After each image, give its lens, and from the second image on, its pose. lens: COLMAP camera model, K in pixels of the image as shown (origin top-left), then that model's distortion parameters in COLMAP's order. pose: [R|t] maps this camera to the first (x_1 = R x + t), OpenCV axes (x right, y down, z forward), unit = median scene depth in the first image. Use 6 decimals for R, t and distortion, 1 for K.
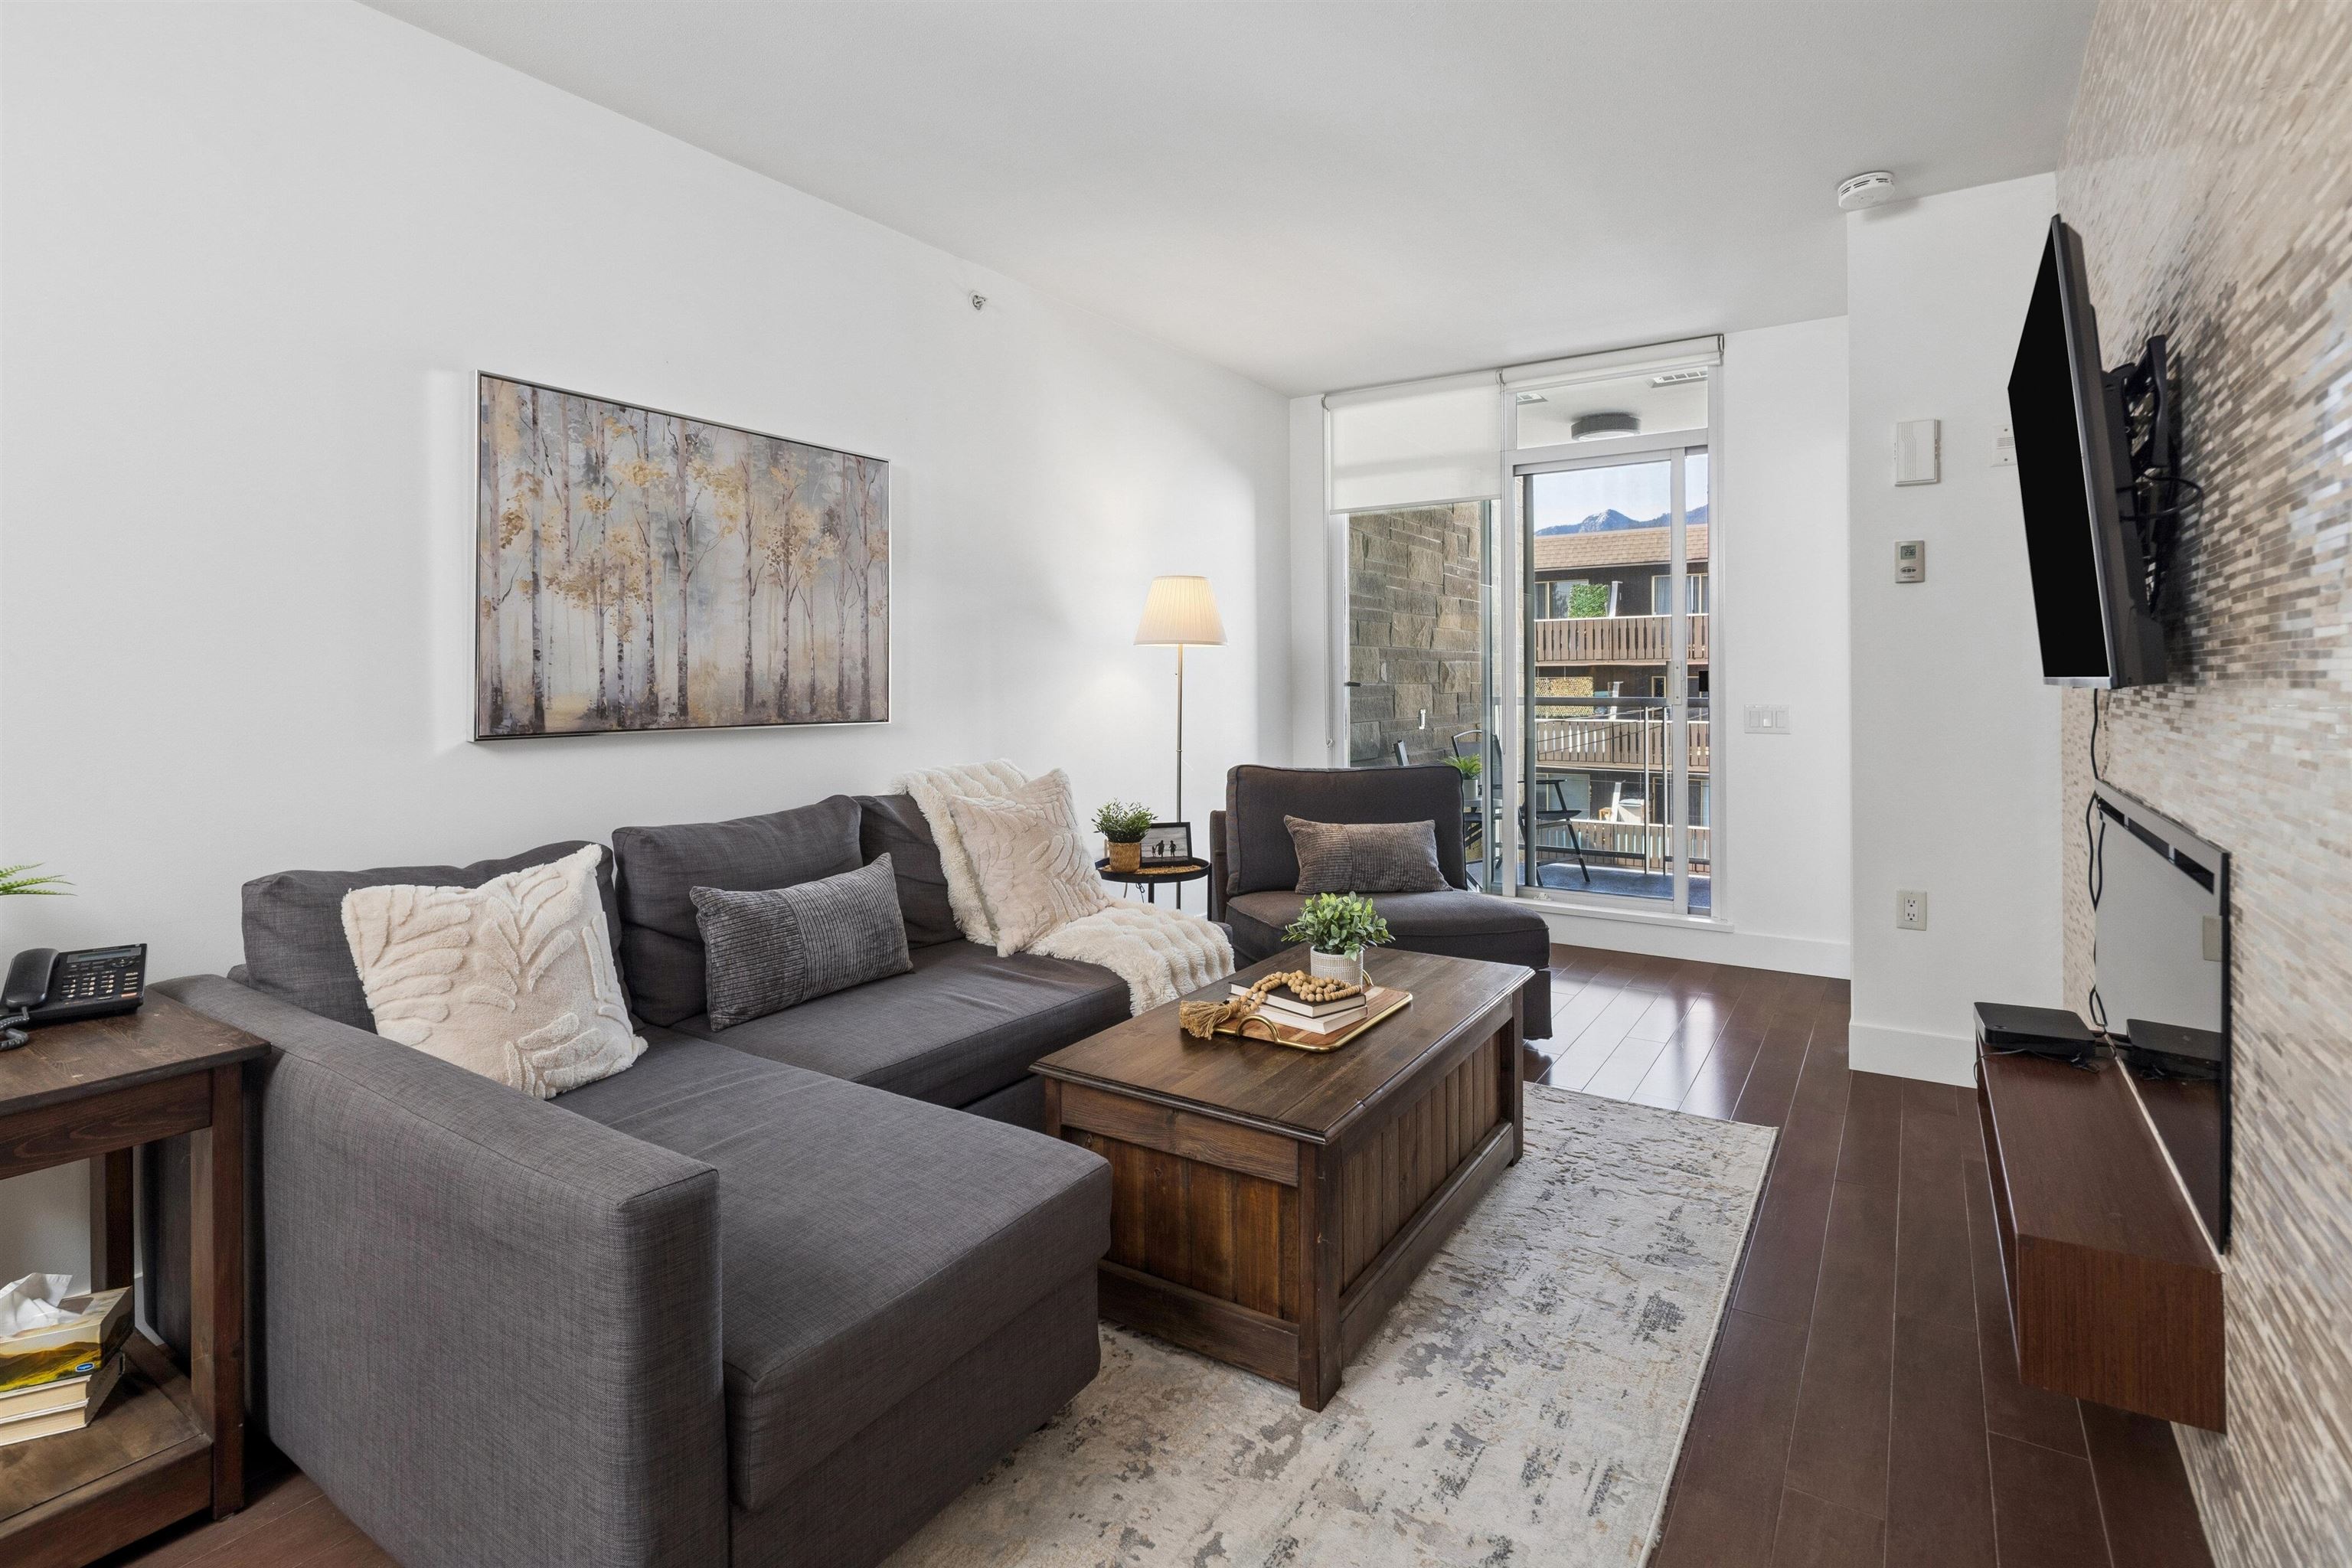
lens RADIAL K [[1146.9, 0, 1166.1], [0, 1146.9, 676.5], [0, 0, 1]] dist [0.004103, -0.003073]
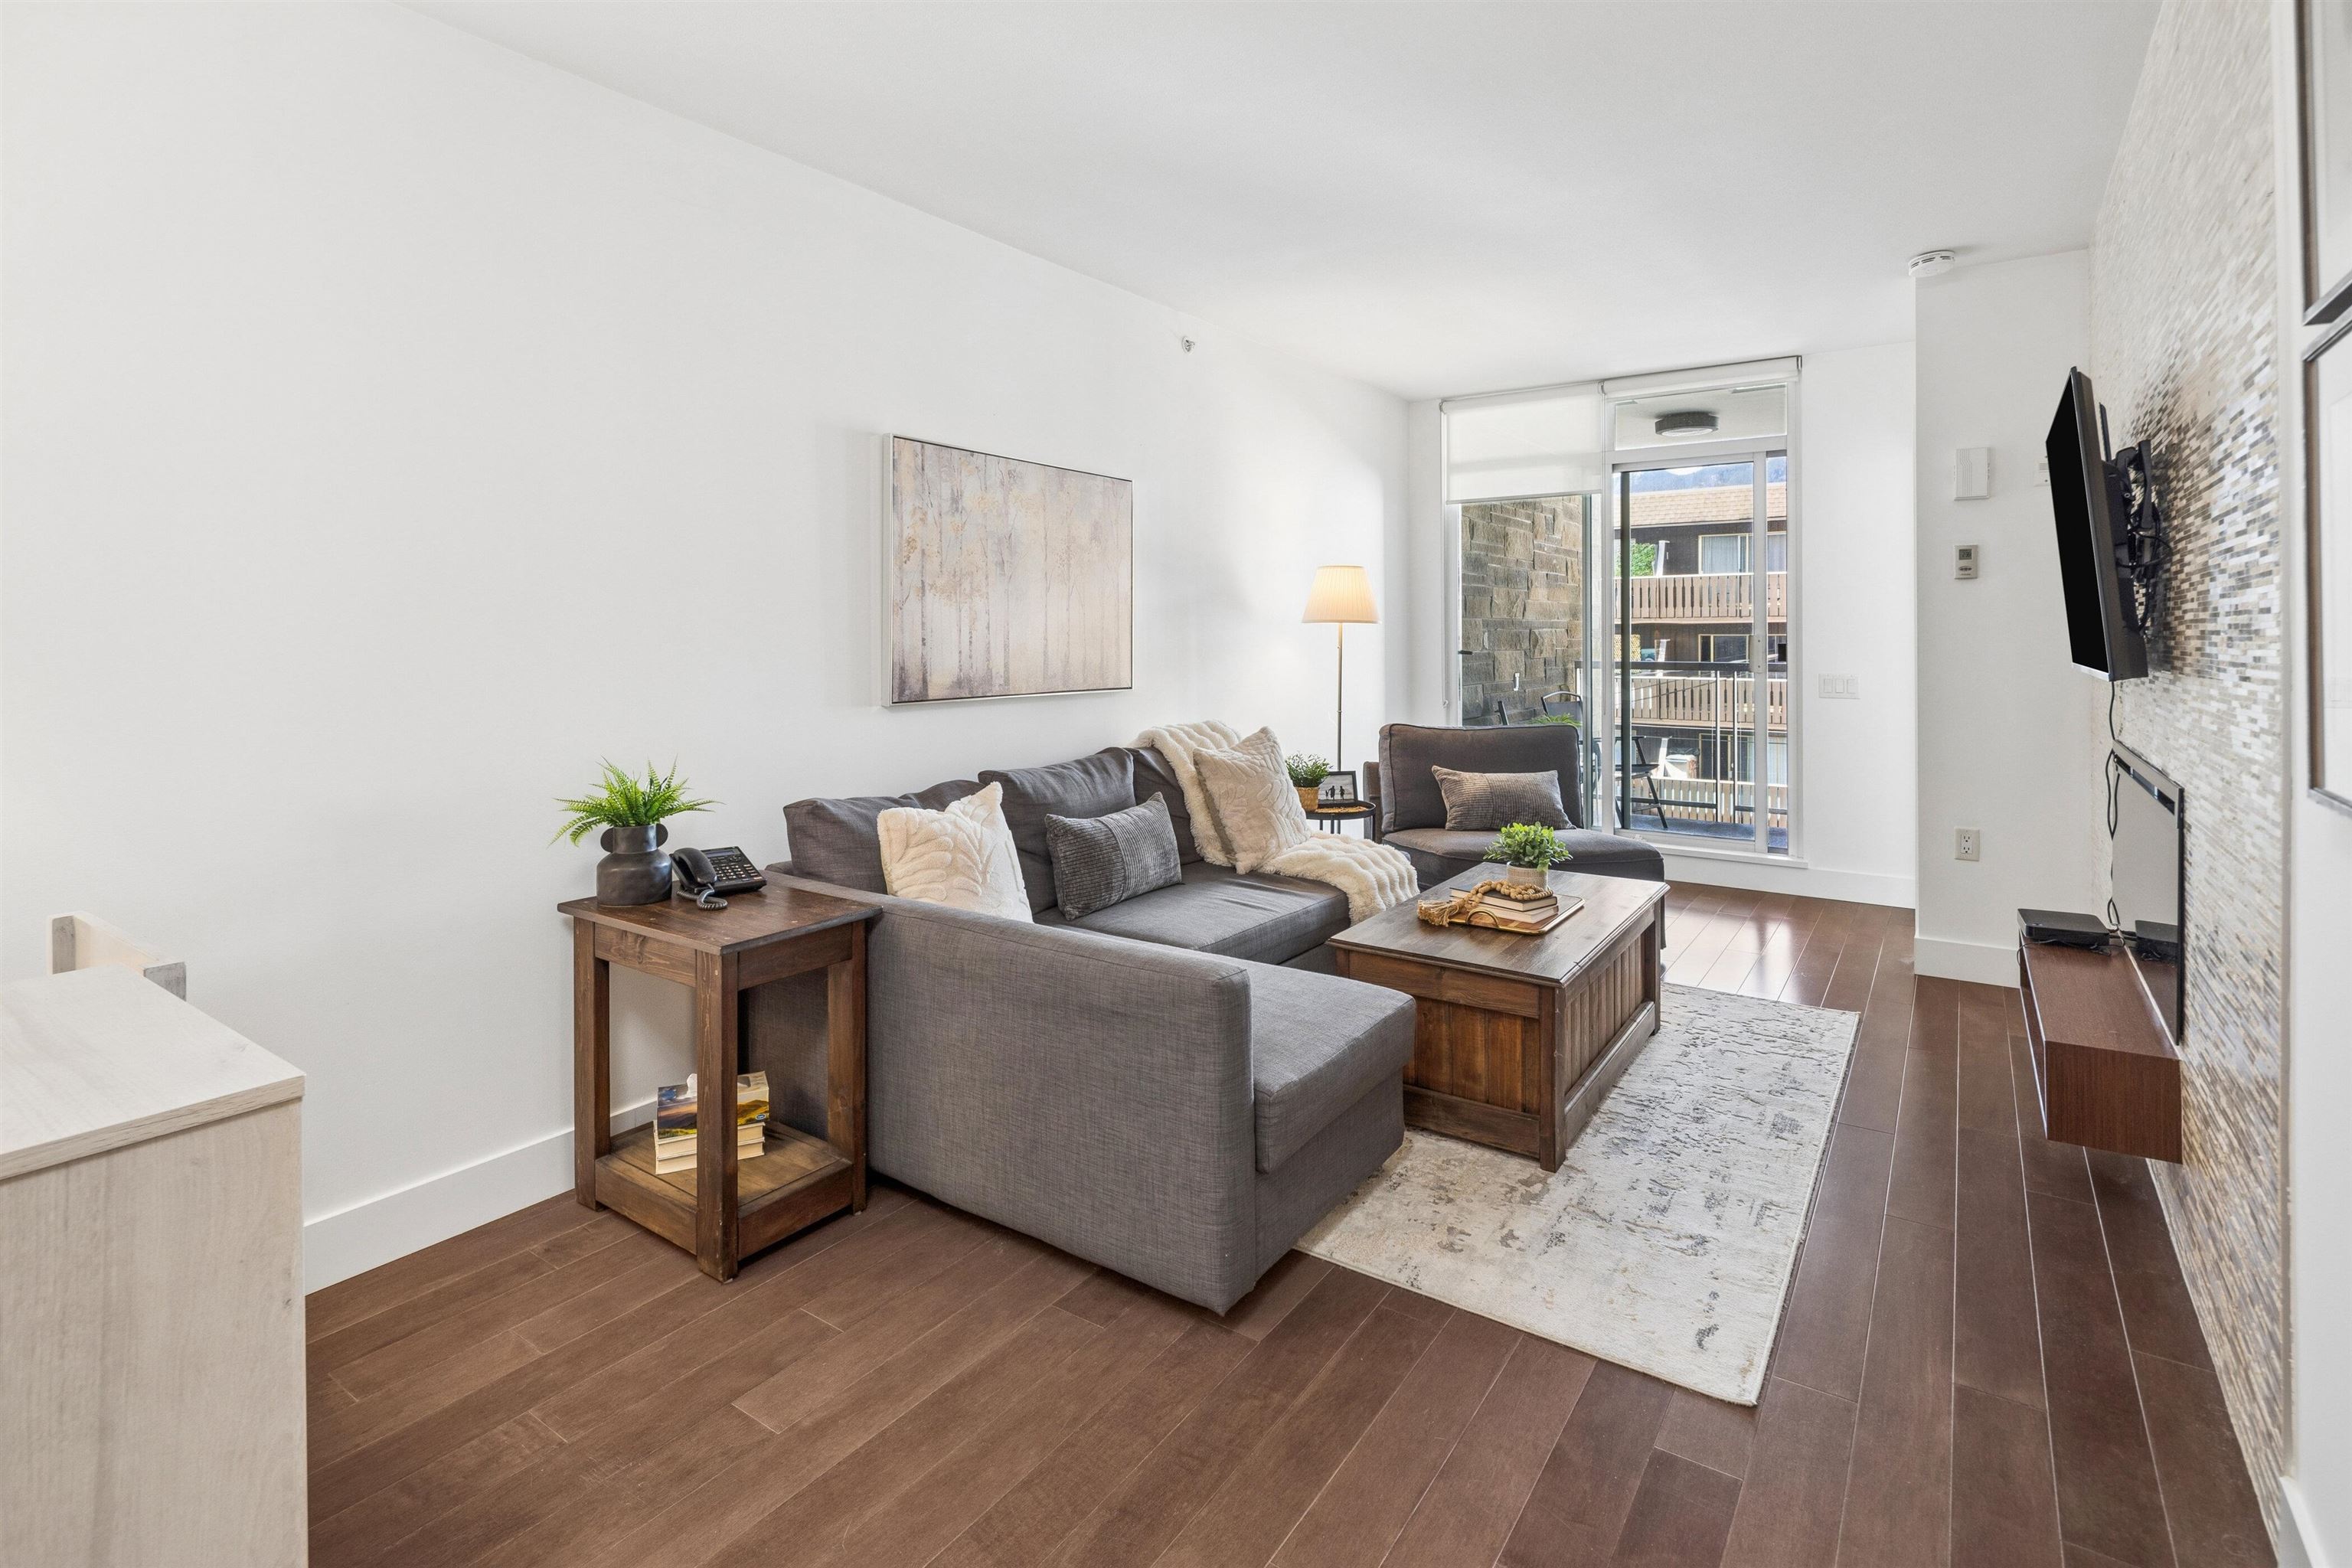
lens RADIAL K [[1146.9, 0, 1158.6], [0, 1146.9, 632.9], [0, 0, 1]] dist [0.004103, -0.003073]
pose [[0.999492, 0.001607, -0.031839, -0.234149], [-0.001532, 0.999996, 0.002373, -0.033302], [0.031843, -0.002323, 0.999490, -0.339002]]
